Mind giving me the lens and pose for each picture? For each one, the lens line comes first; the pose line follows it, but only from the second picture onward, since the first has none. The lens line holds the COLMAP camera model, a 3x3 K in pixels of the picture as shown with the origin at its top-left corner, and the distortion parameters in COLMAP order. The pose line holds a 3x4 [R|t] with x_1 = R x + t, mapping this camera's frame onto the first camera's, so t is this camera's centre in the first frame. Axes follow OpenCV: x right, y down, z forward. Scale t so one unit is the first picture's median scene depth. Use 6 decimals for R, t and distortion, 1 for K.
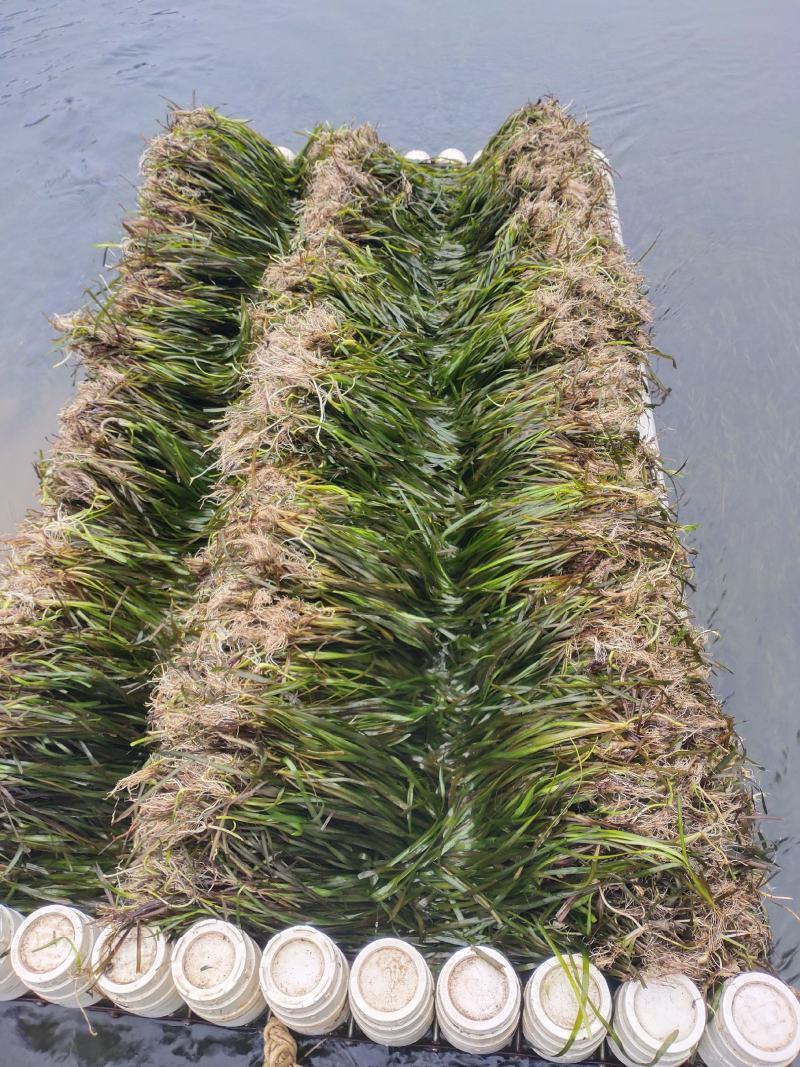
lens RADIAL K [[861.7, 0, 400.0], [0, 861.7, 533.5], [0, 0, 1]] dist [0.064541, -0.143163]
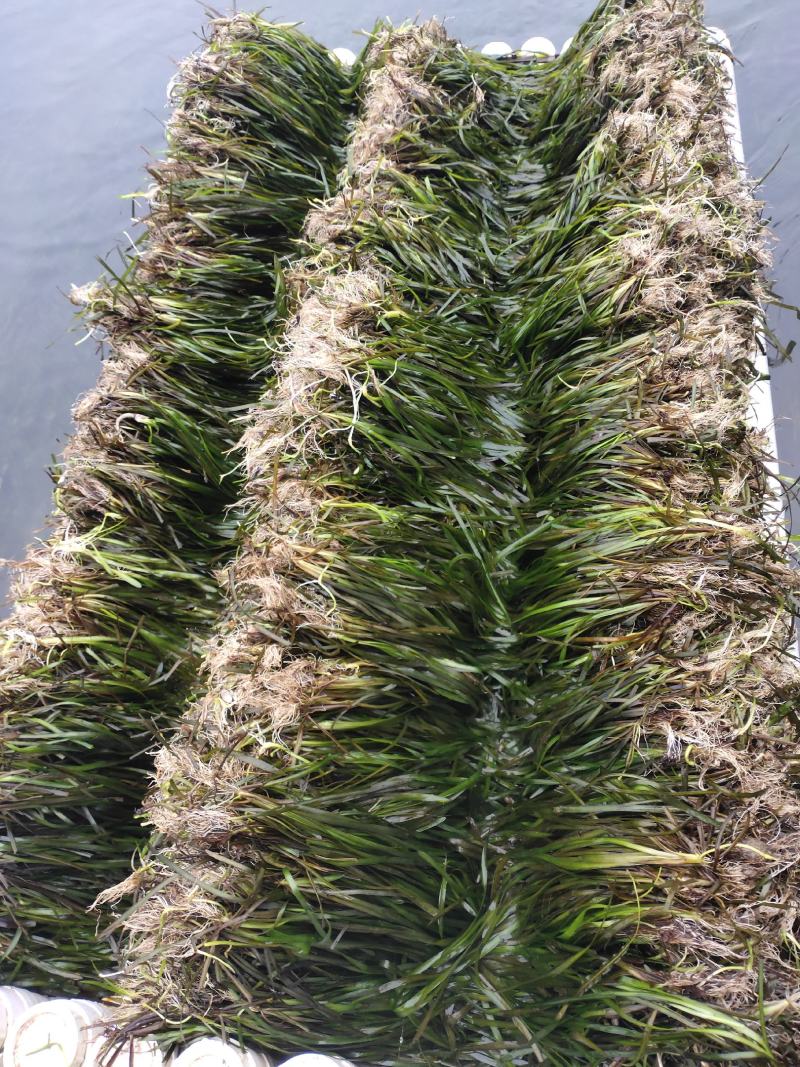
lens RADIAL K [[861.7, 0, 400.0], [0, 861.7, 533.5], [0, 0, 1]] dist [0.064541, -0.143163]
pose [[0.991256, 0.000875, -0.131948, 0.063634], [0.016371, 0.991435, 0.129567, -0.125213], [0.130931, -0.130595, 0.982752, 0.150285]]
